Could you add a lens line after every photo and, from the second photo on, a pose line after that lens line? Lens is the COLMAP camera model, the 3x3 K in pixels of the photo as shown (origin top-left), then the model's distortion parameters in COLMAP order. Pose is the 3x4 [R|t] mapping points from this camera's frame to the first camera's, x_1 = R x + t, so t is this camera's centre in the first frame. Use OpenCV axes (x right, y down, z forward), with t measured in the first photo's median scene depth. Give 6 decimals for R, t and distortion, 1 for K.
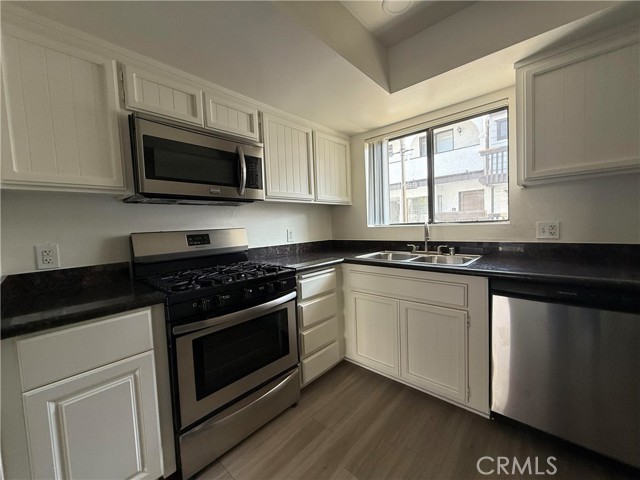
lens RADIAL K [[255.1, 0, 320.4], [0, 255.1, 238.6], [0, 0, 1]] dist [0.000432, -0.000380]
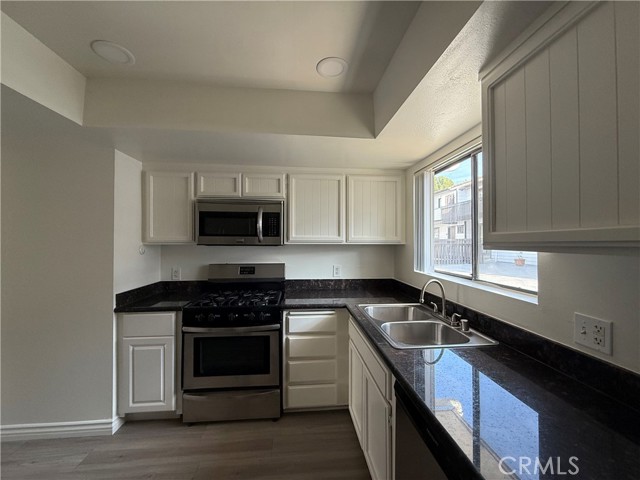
lens RADIAL K [[255.1, 0, 321.2], [0, 255.1, 239.0], [0, 0, 1]] dist [0.000432, -0.000380]
pose [[0.736619, 0.035420, -0.675380, 0.772756], [-0.068188, 0.997429, -0.022061, -0.165642], [0.672862, 0.062303, 0.737140, 0.199309]]
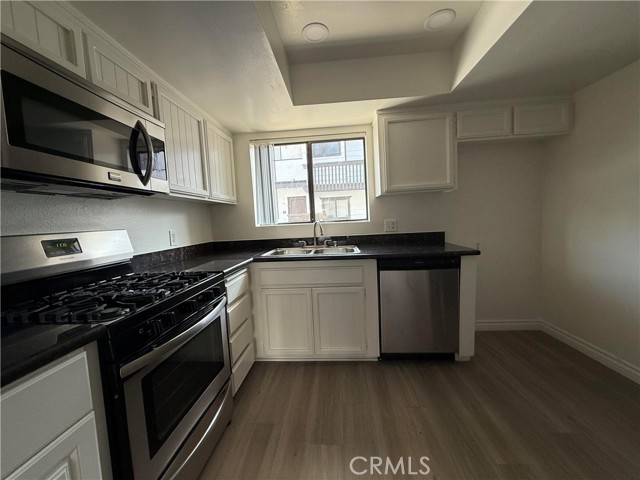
lens RADIAL K [[255.1, 0, 320.7], [0, 255.1, 238.6], [0, 0, 1]] dist [0.000432, -0.000380]
pose [[0.785008, -0.045725, 0.617795, -0.348728], [0.051650, 0.998631, 0.008283, 0.010104], [-0.617328, 0.025407, 0.786295, 0.064588]]
